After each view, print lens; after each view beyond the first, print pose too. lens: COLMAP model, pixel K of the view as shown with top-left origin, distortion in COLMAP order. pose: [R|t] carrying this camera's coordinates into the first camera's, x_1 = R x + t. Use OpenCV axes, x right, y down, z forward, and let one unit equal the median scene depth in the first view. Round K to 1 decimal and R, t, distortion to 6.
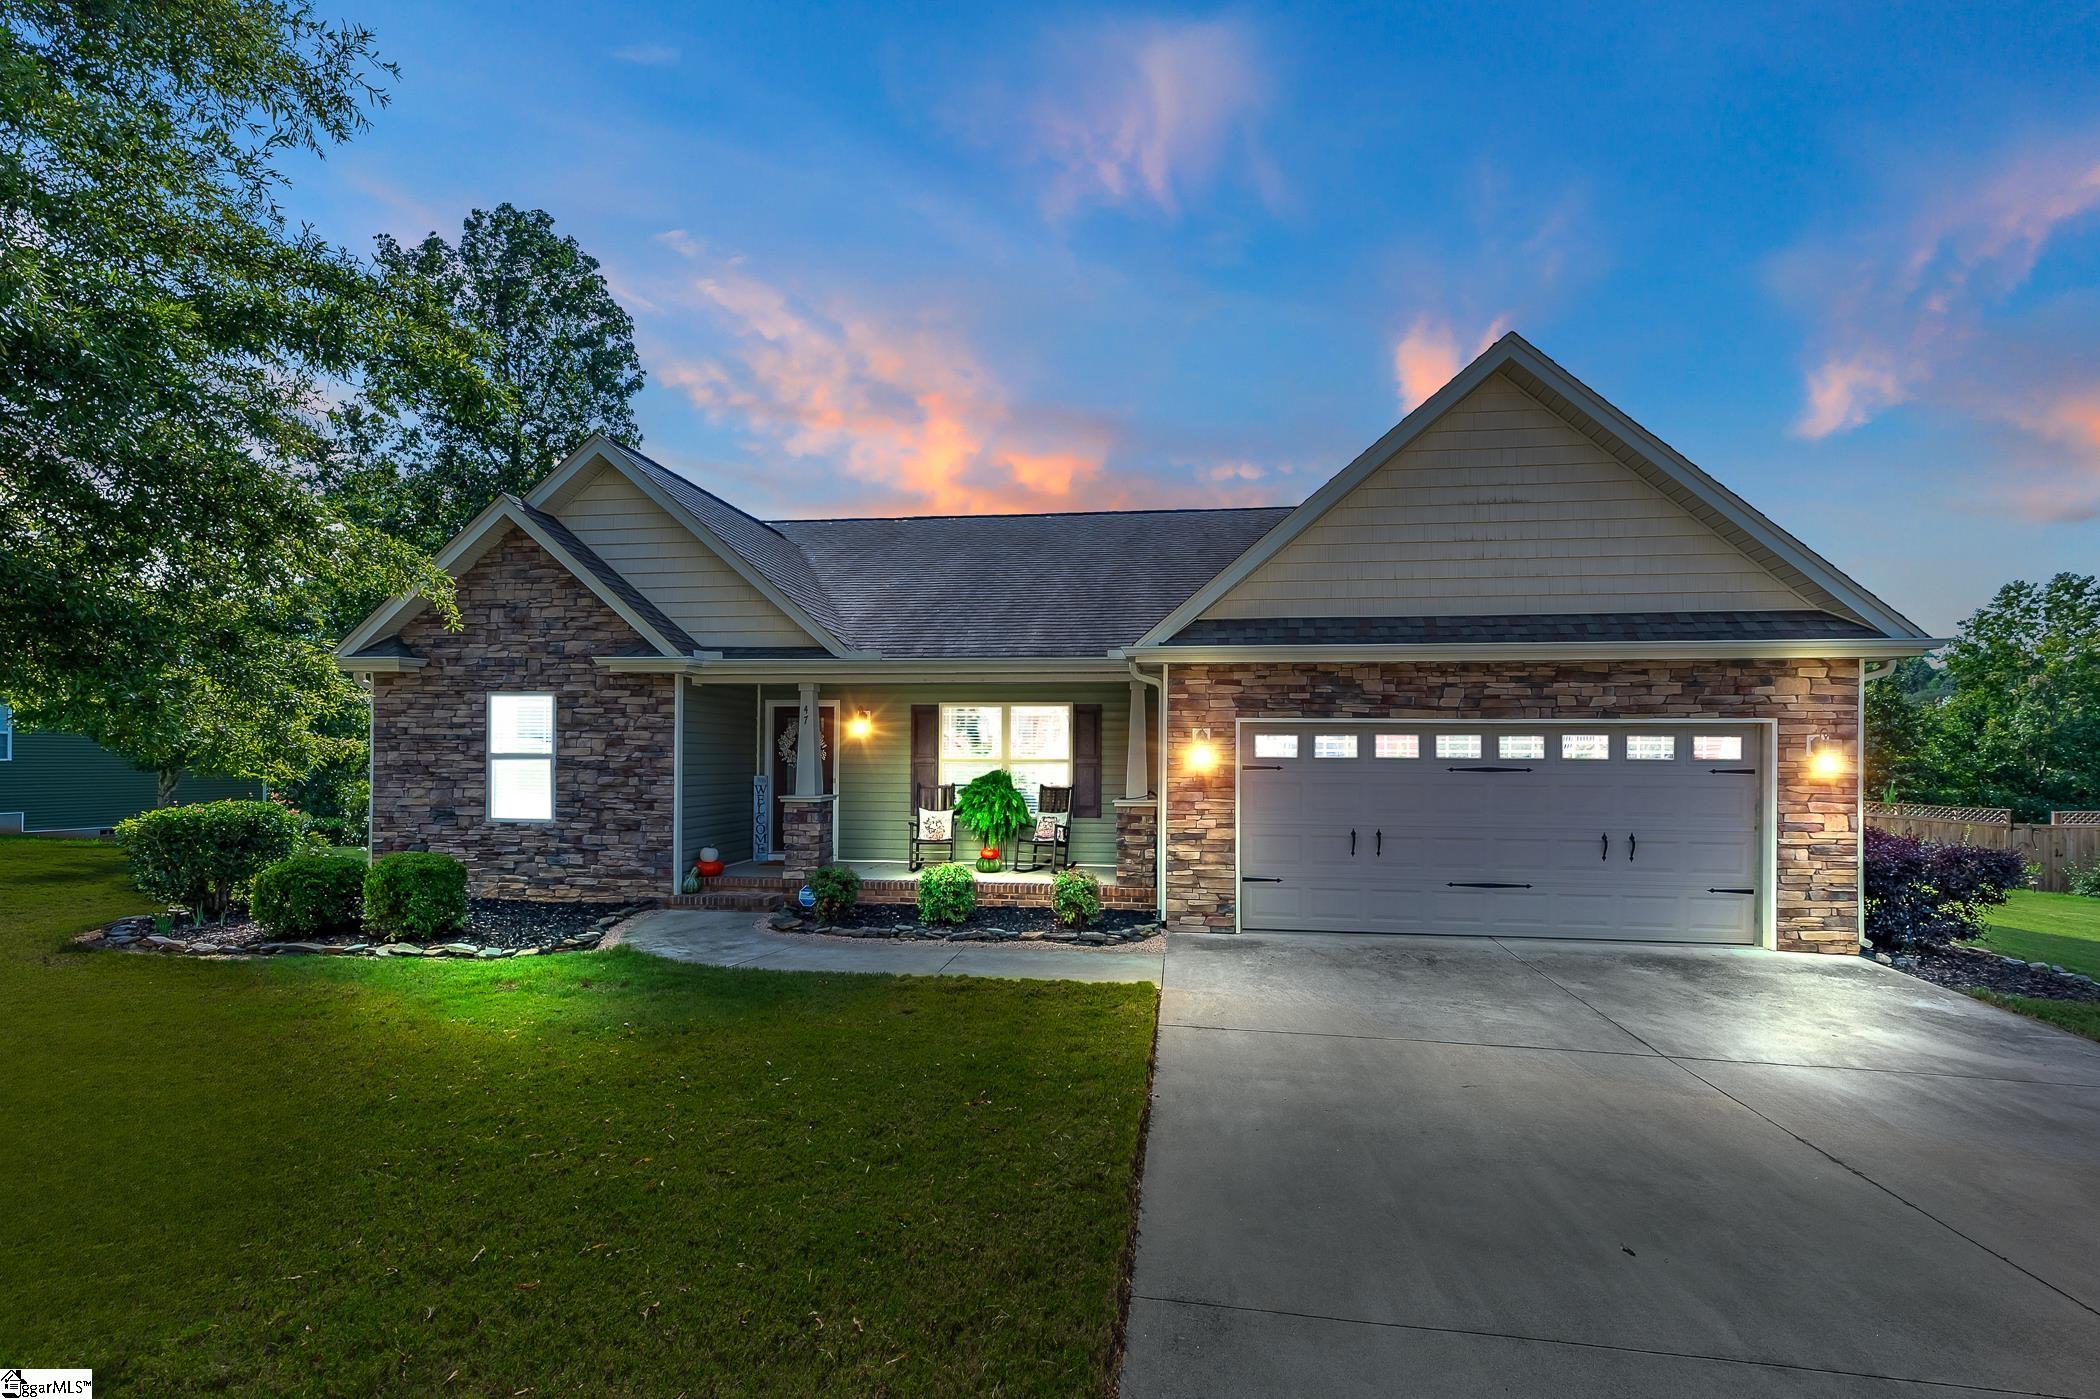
lens RADIAL K [[845.5, 0, 1104.7], [0, 845.5, 745.6], [0, 0, 1]] dist [-0.001523, -0.002048]
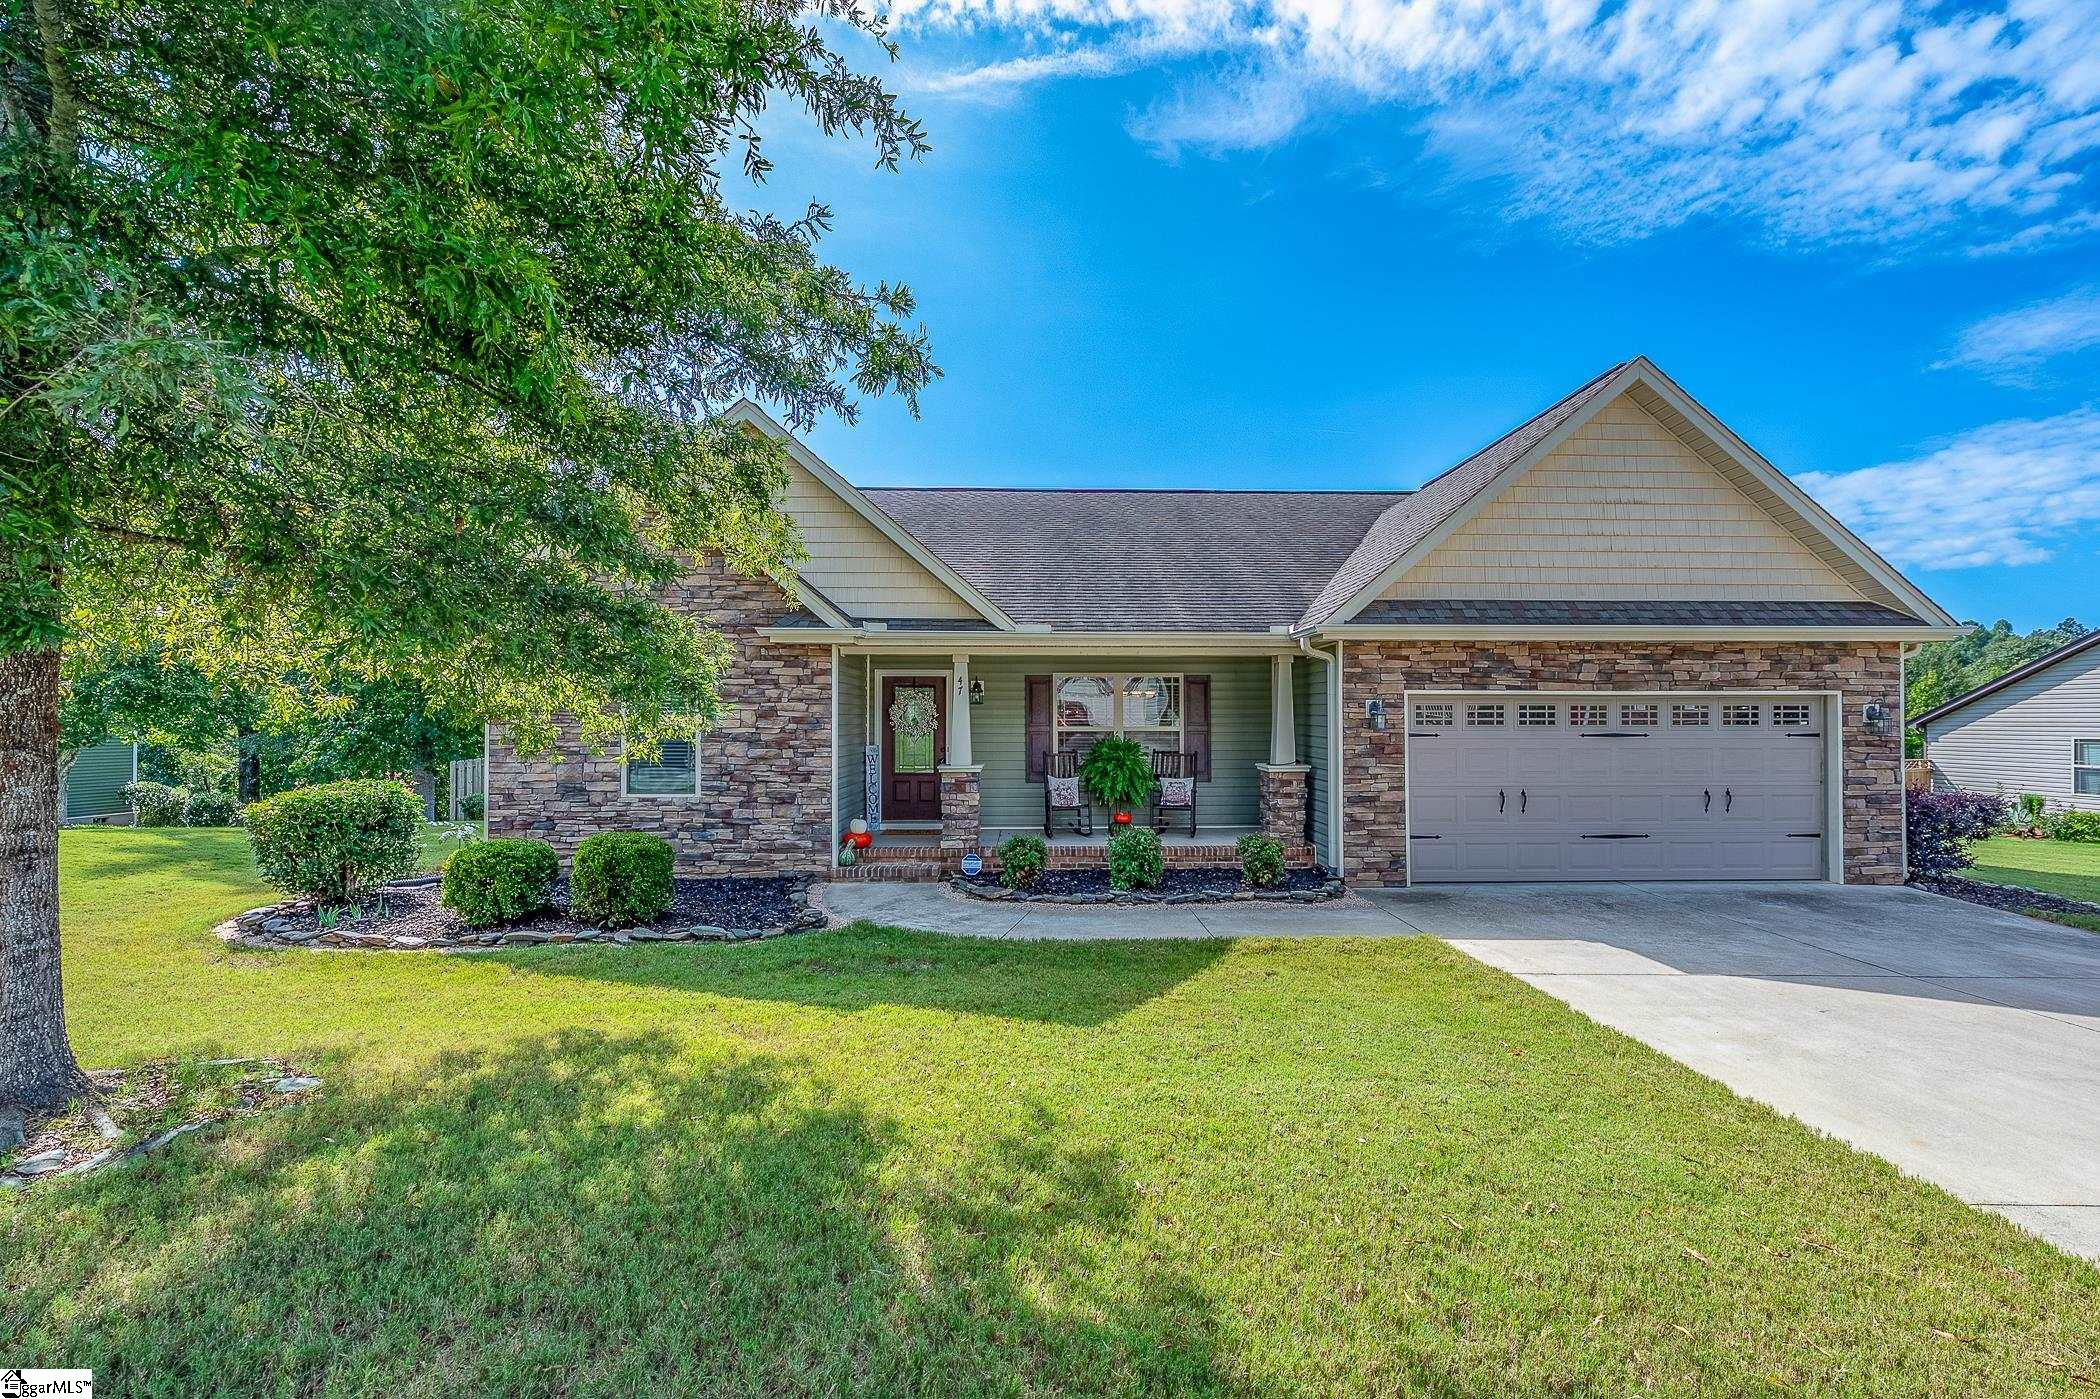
lens RADIAL K [[845.5, 0, 990.0], [0, 845.5, 697.1], [0, 0, 1]] dist [-0.001523, -0.002048]
pose [[0.989476, -0.002827, 0.144671, -0.535796], [0.003721, 0.999976, -0.005912, -0.019051], [-0.144651, 0.006388, 0.989462, -0.008896]]
